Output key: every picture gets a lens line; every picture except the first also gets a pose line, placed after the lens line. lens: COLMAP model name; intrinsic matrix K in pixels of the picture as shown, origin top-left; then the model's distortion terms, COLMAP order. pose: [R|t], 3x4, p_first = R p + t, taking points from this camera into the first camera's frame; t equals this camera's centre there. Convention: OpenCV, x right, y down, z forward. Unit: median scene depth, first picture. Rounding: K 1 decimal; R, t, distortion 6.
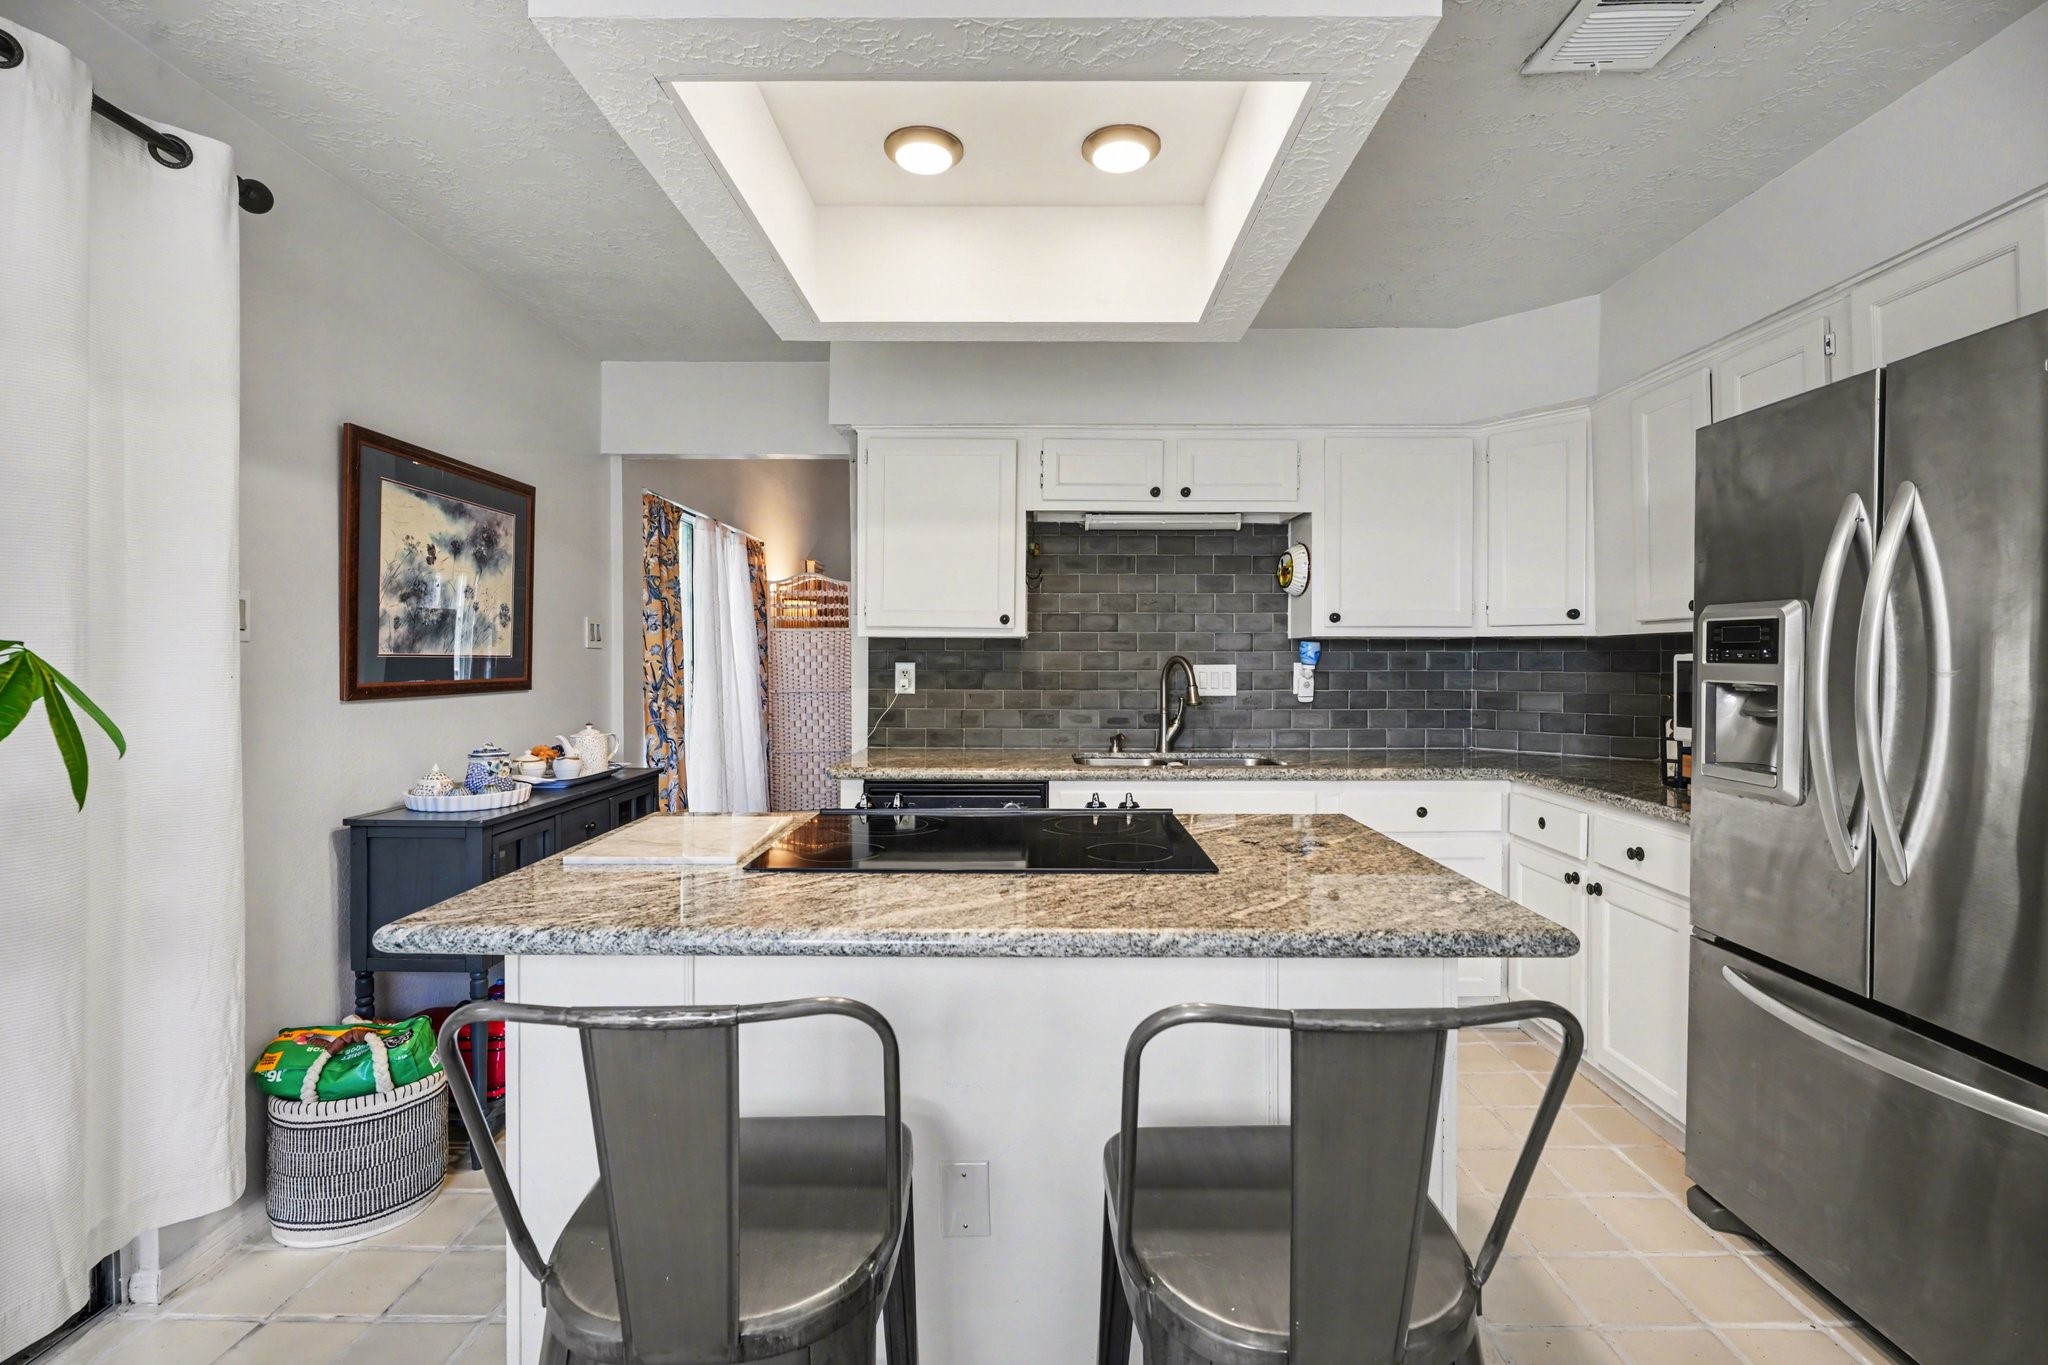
lens RADIAL K [[911.3, 0, 1031.0], [0, 911.3, 670.5], [0, 0, 1]] dist [-0.004253, 0.000991]
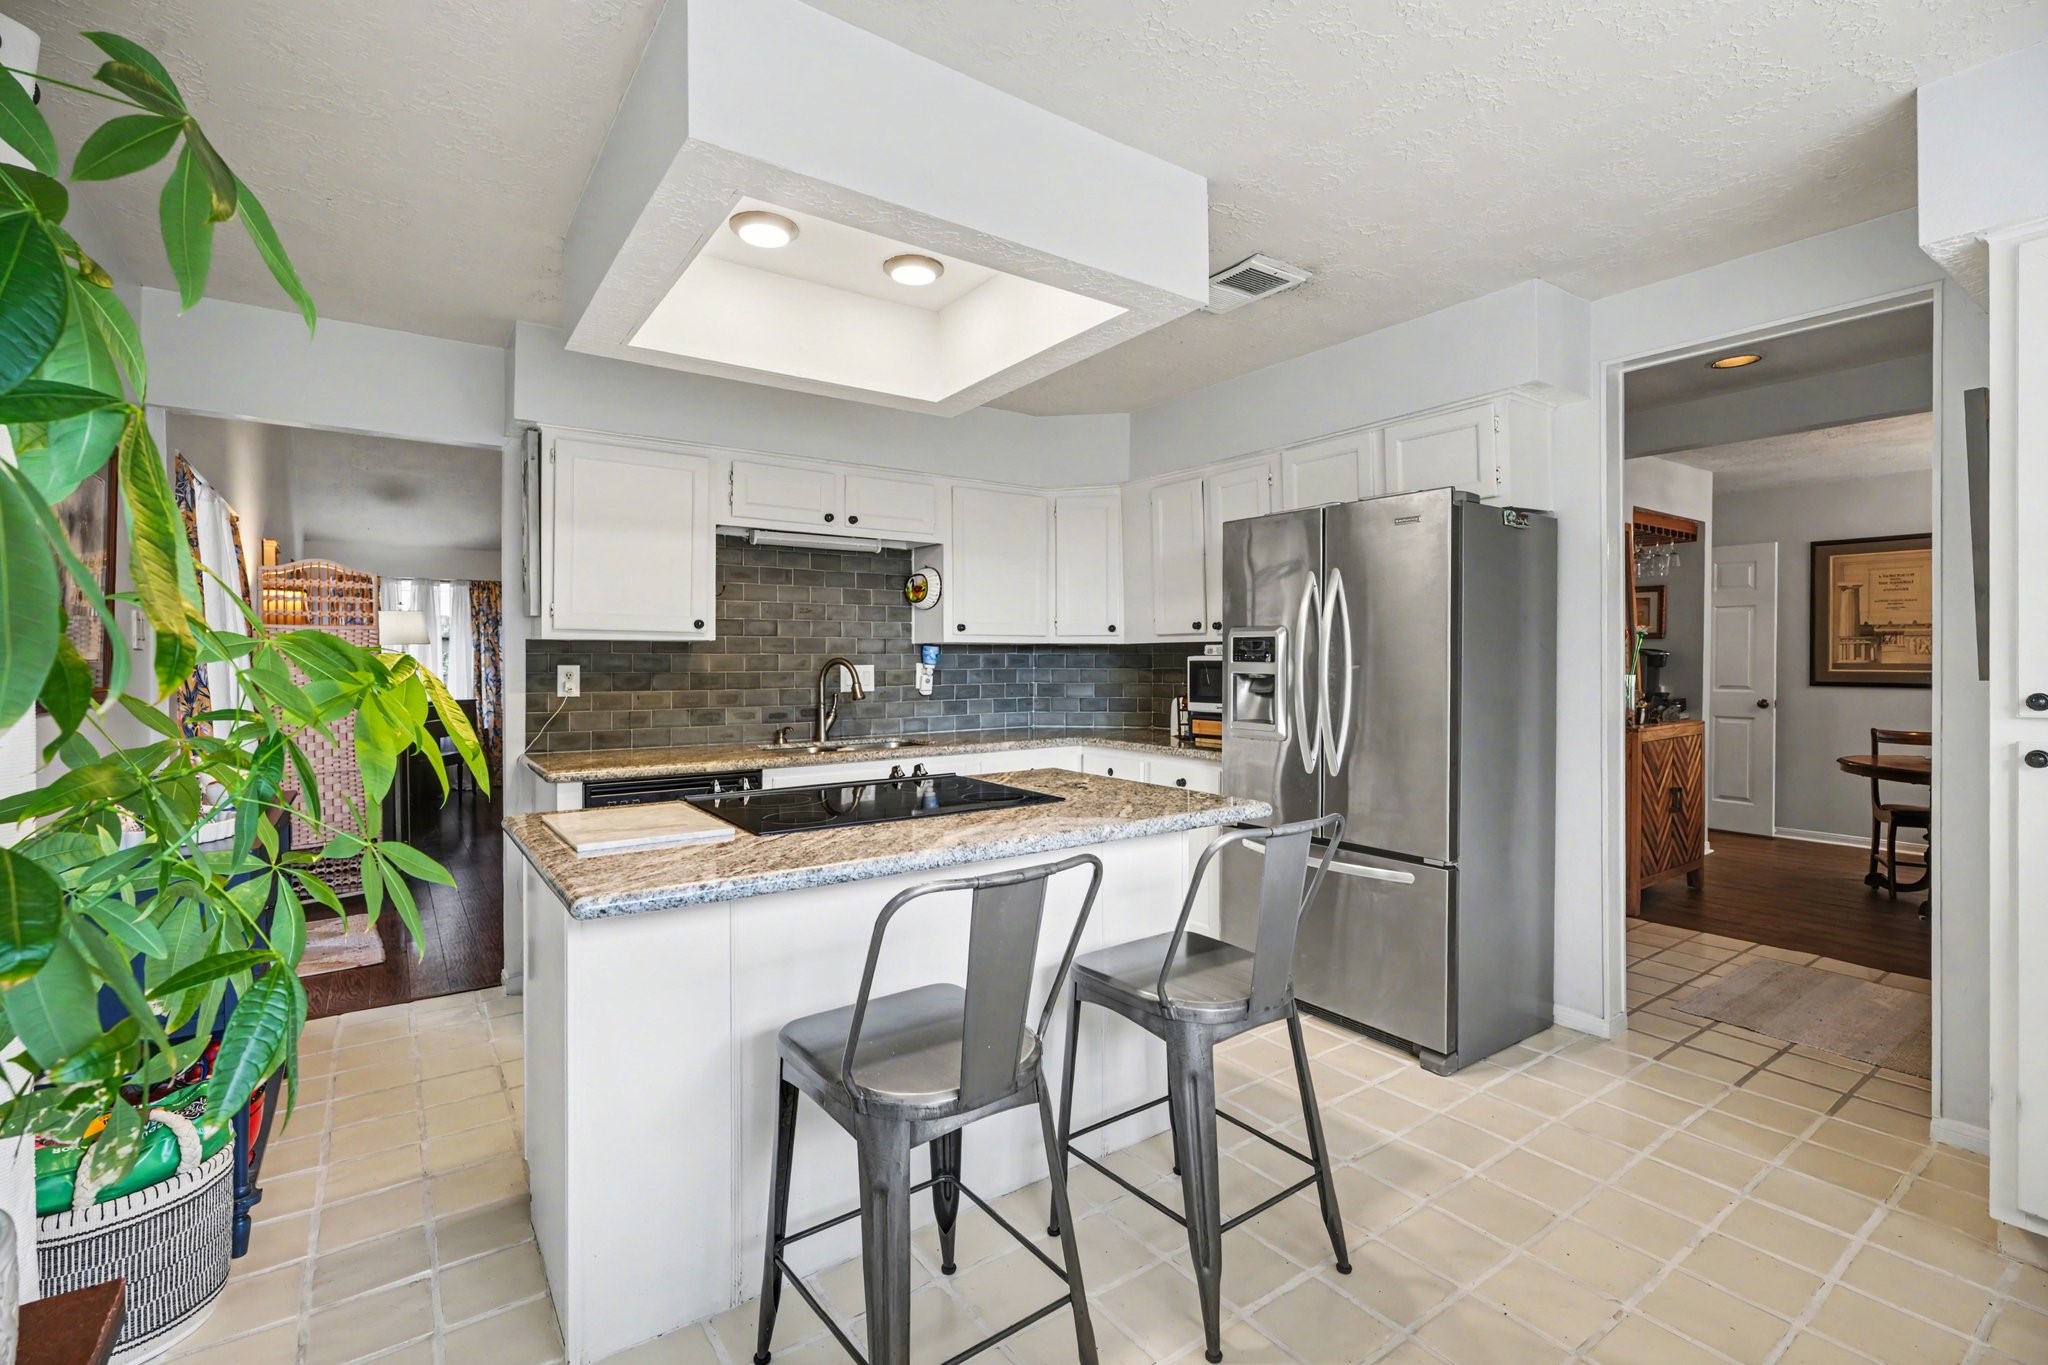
lens RADIAL K [[911.3, 0, 1009.9], [0, 911.3, 663.2], [0, 0, 1]] dist [-0.004253, 0.000991]
pose [[0.818848, -0.005333, 0.573985, -0.320783], [0.010423, 0.999930, -0.005579, -0.000273], [-0.573916, 0.010551, 0.818847, -0.082511]]
